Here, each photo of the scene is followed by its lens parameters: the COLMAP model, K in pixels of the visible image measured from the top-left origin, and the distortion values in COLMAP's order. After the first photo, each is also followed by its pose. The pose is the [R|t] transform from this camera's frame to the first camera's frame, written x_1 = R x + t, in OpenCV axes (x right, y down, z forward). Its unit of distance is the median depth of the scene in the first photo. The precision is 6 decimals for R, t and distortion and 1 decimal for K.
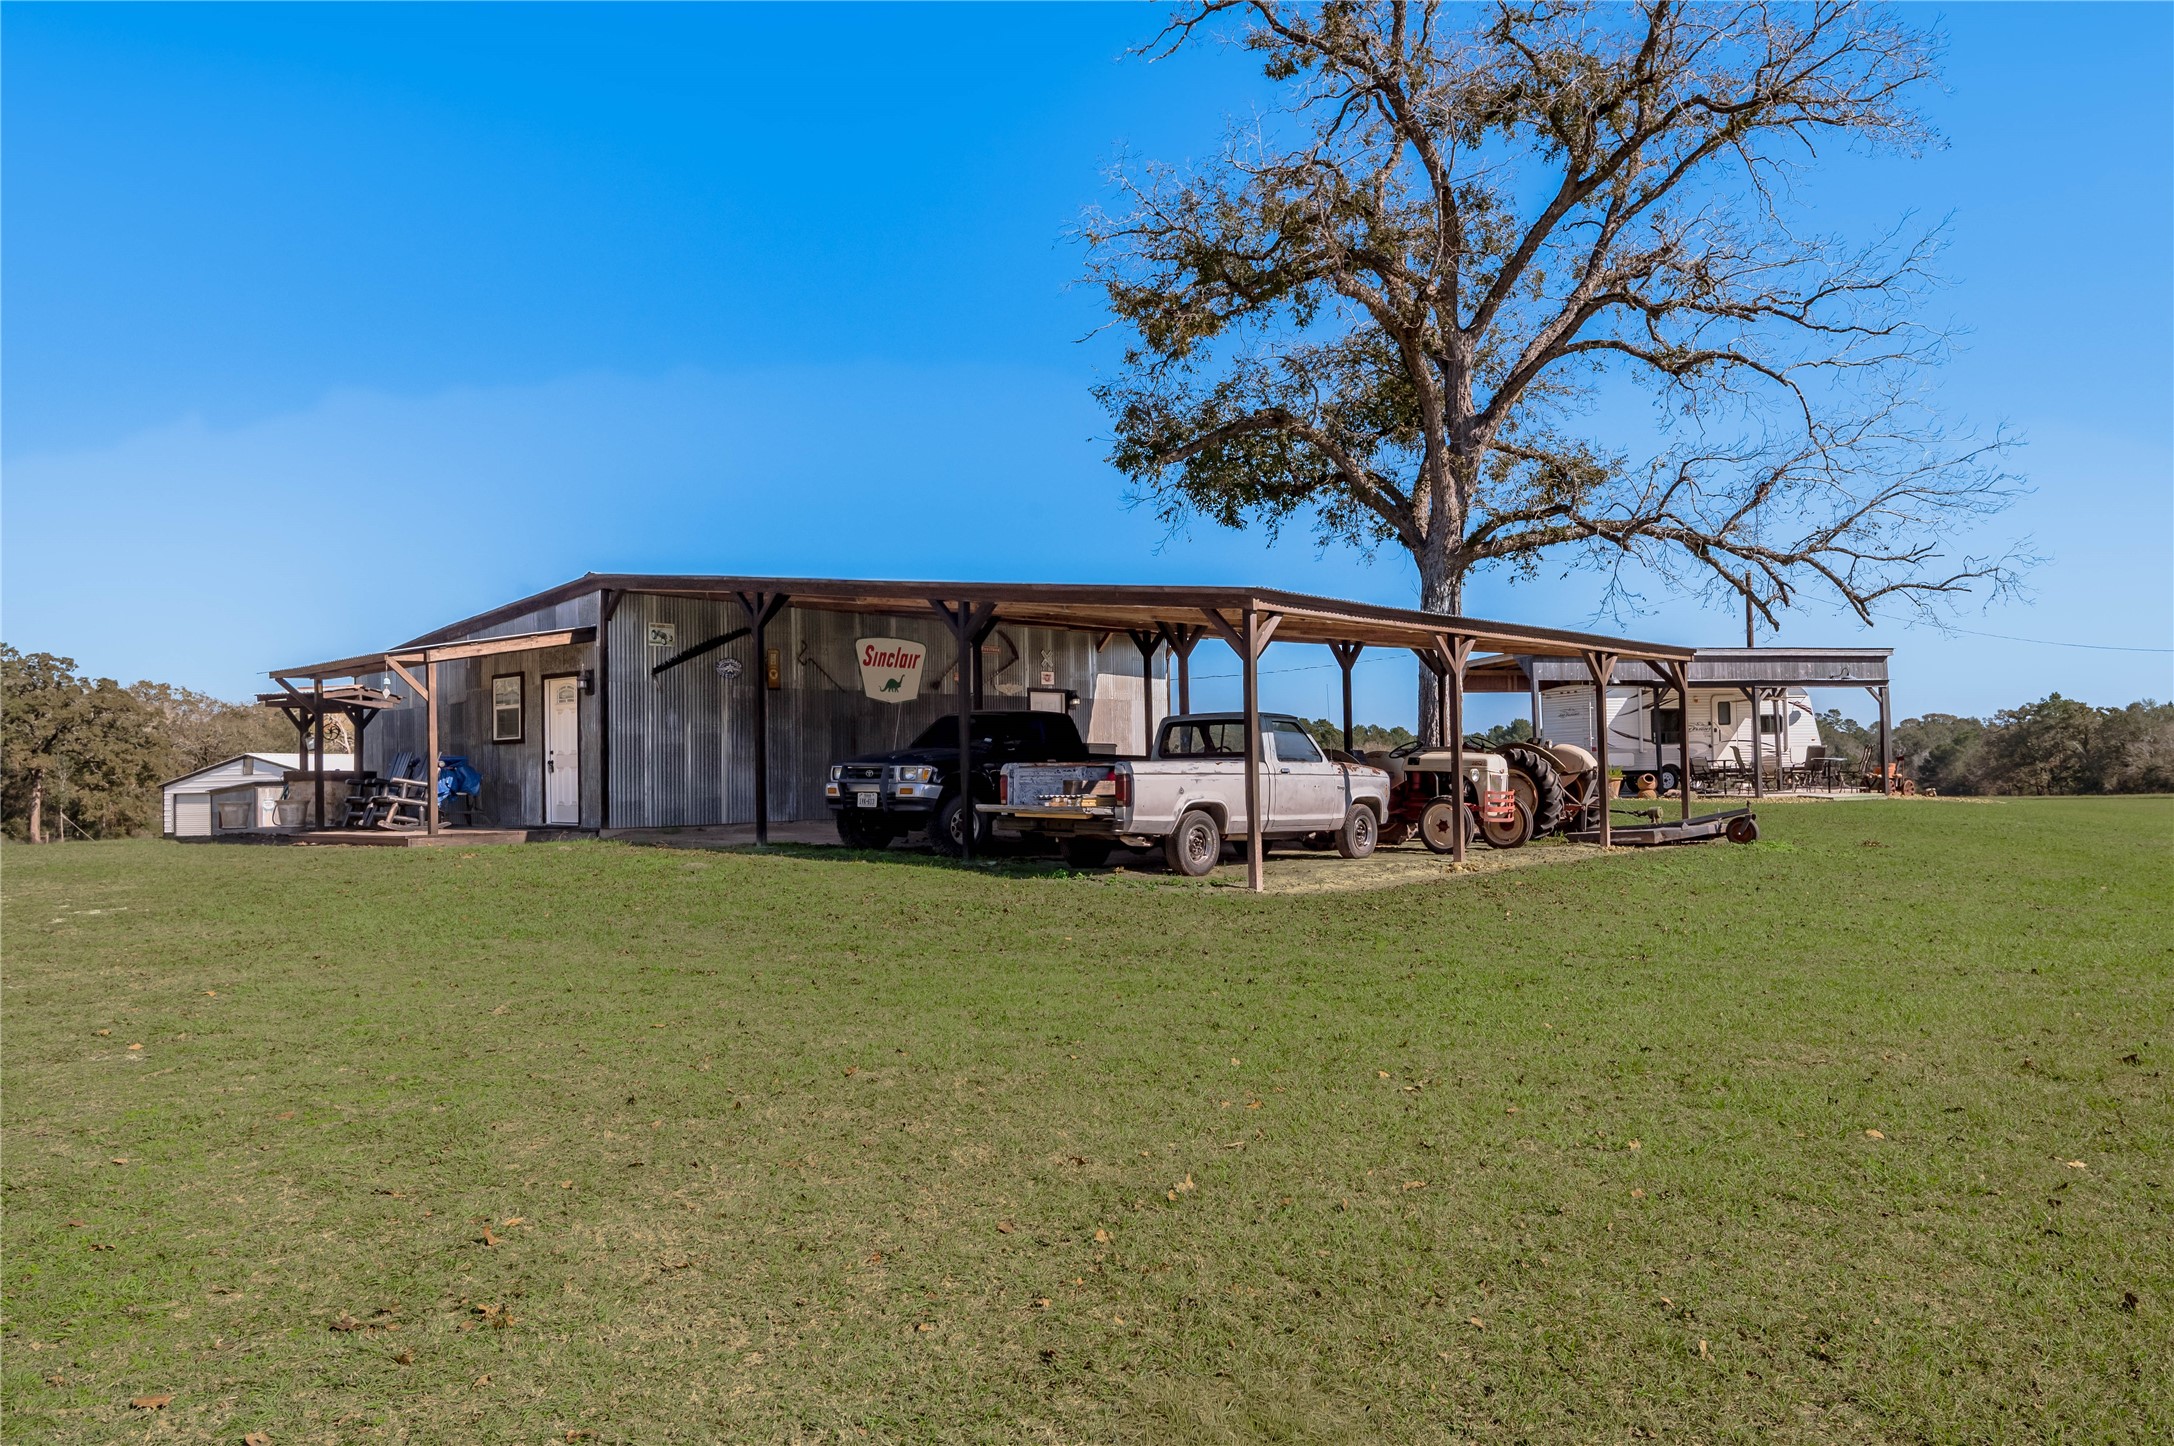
lens RADIAL K [[1463.0, 0, 1087.0], [0, 1463.0, 723.0], [0, 0, 1]] dist [-0.003598, -0.001561]
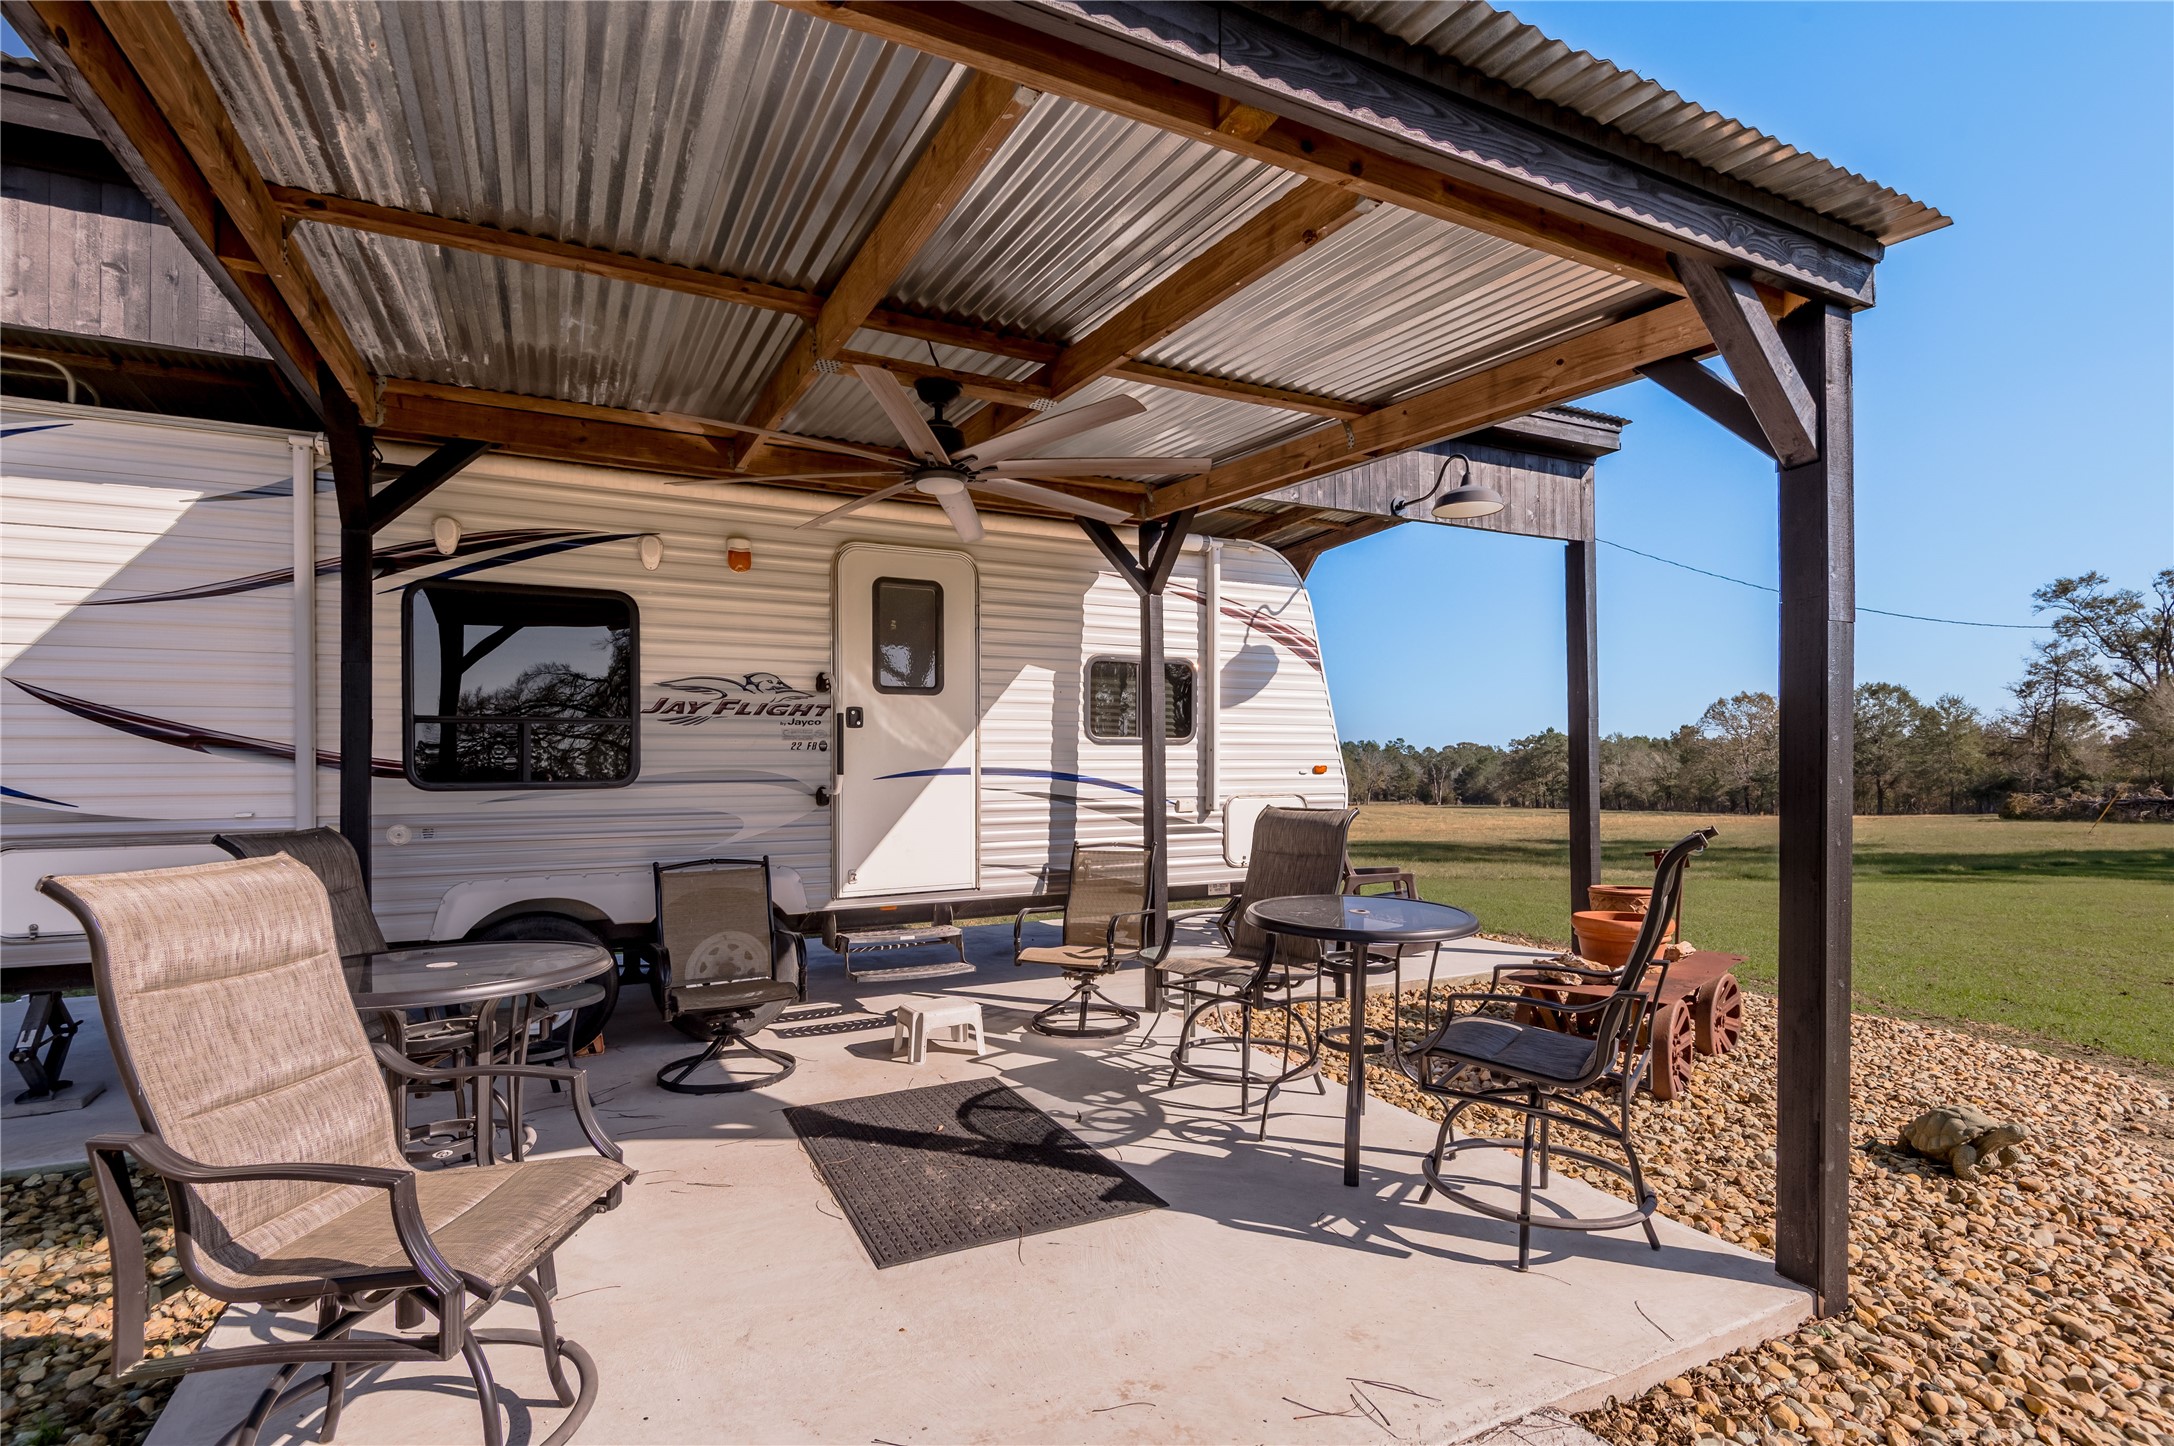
lens RADIAL K [[1067.6, 0, 1087.0], [0, 1067.6, 723.0], [0, 0, 1]] dist [0.010171, -0.000244]
pose [[0.982325, 0.018668, 0.186249, 0.436238], [-0.015430, 0.999704, -0.018817, 0.007997], [-0.186545, 0.015611, 0.982322, 0.853987]]
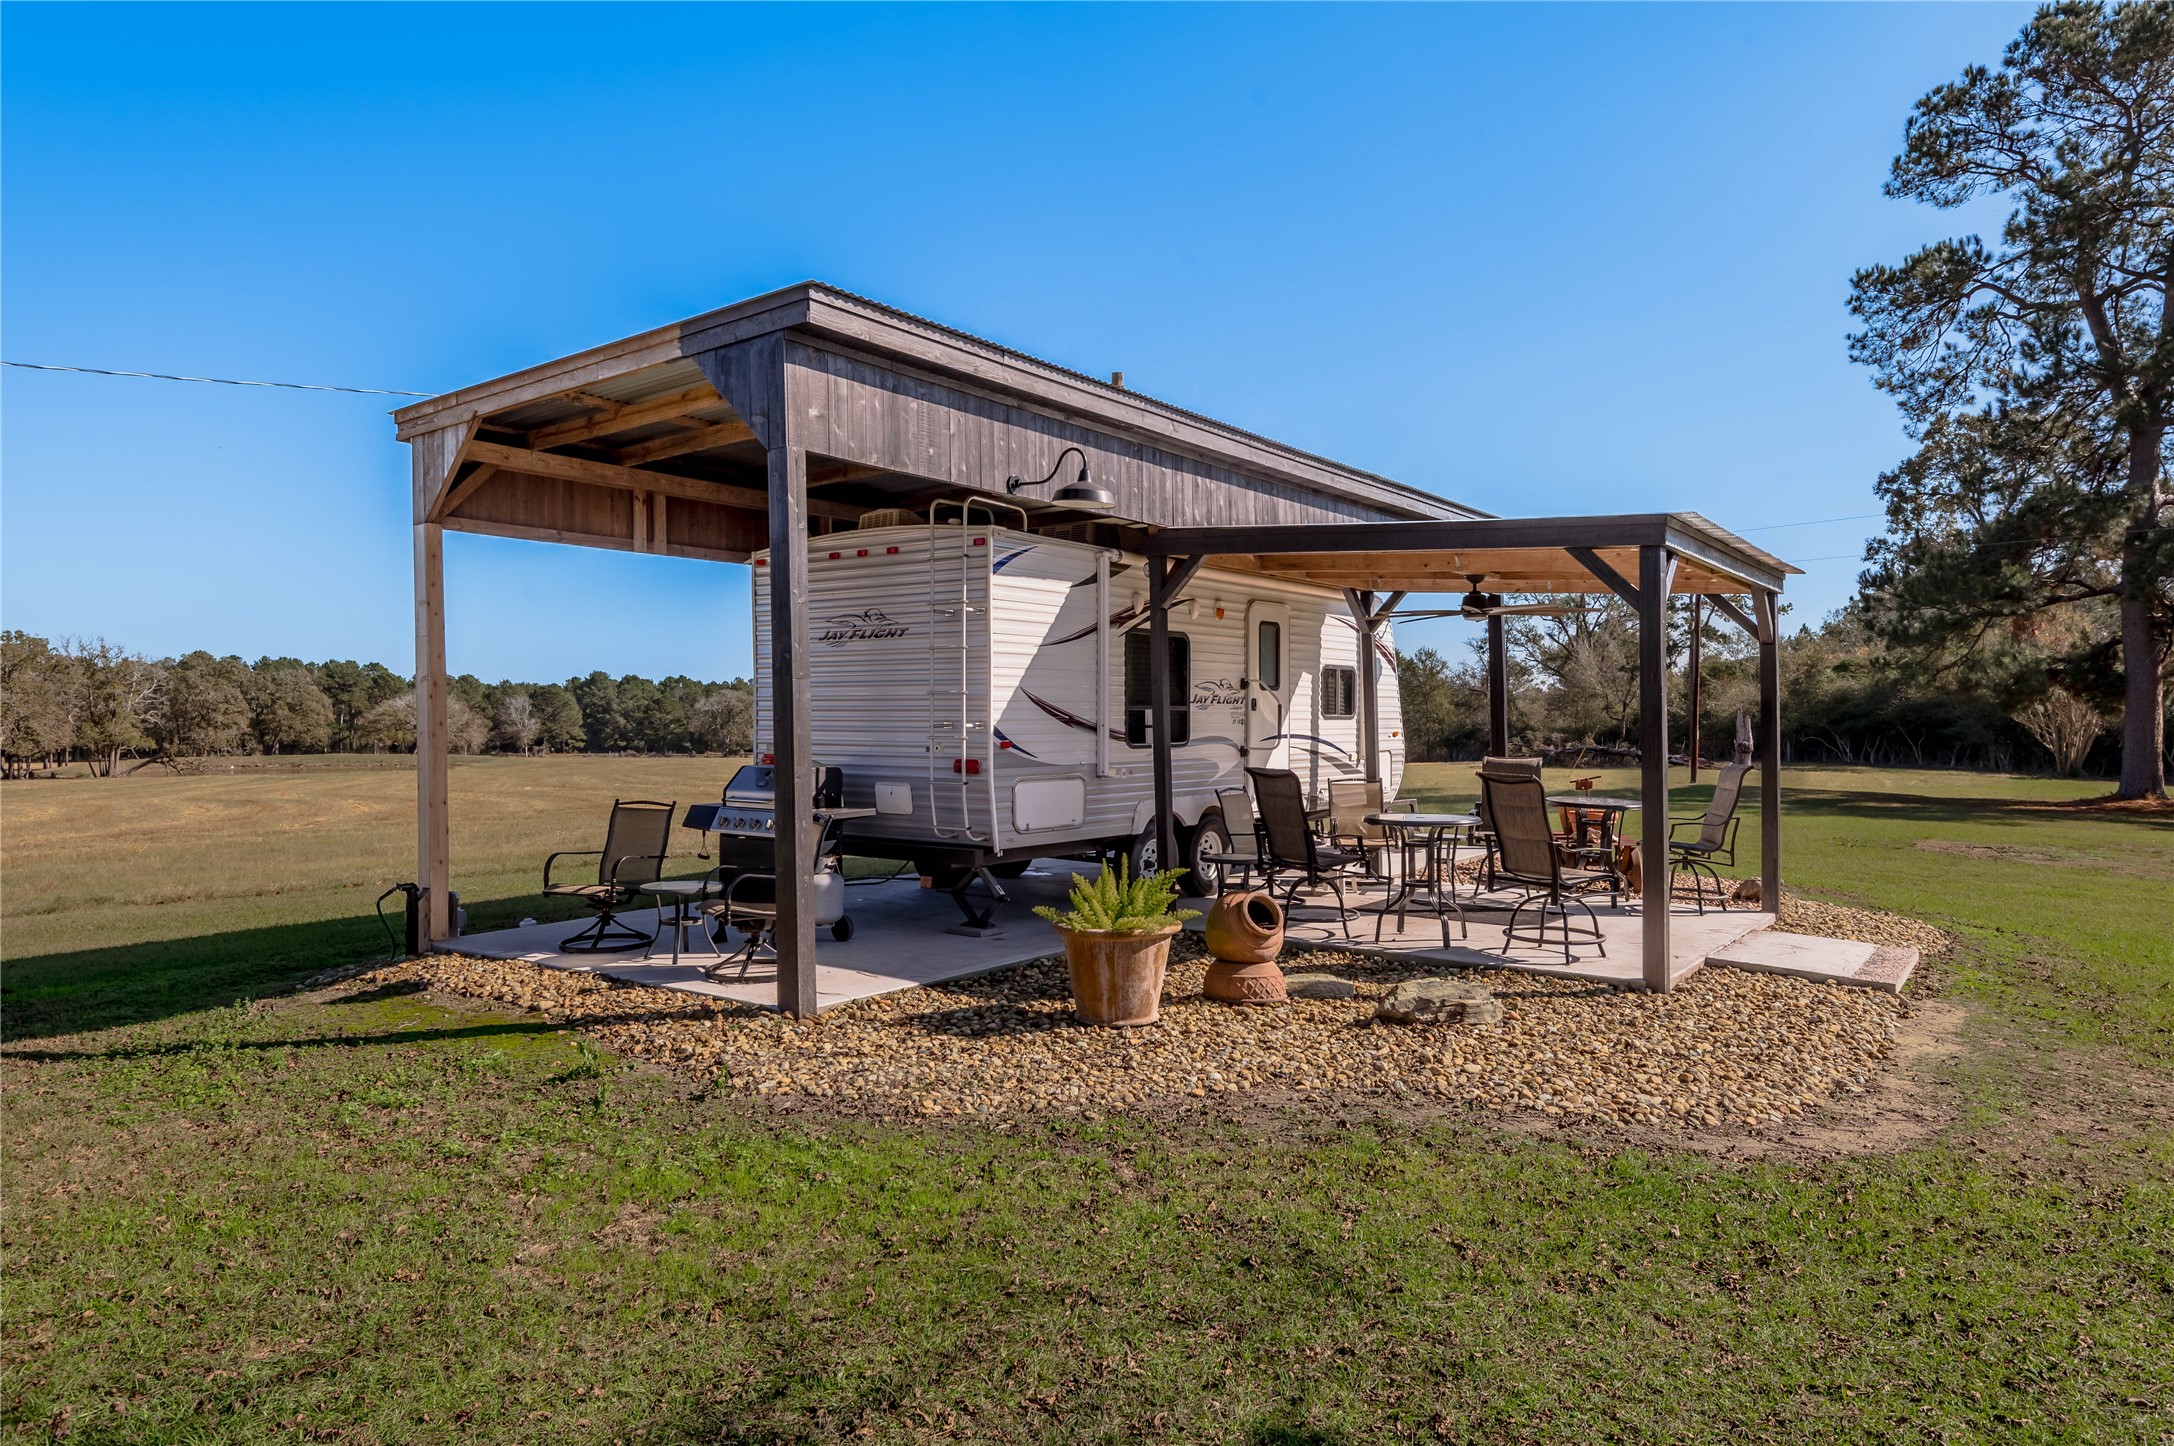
lens RADIAL K [[1355.0, 0, 1087.0], [0, 1355.0, 723.0], [0, 0, 1]] dist [0.001703, 0.000175]
pose [[0.802695, 0.017839, 0.596123, 0.211394], [-0.038873, 0.998992, 0.022450, 0.003608], [-0.595122, -0.041193, 0.802579, 0.773016]]
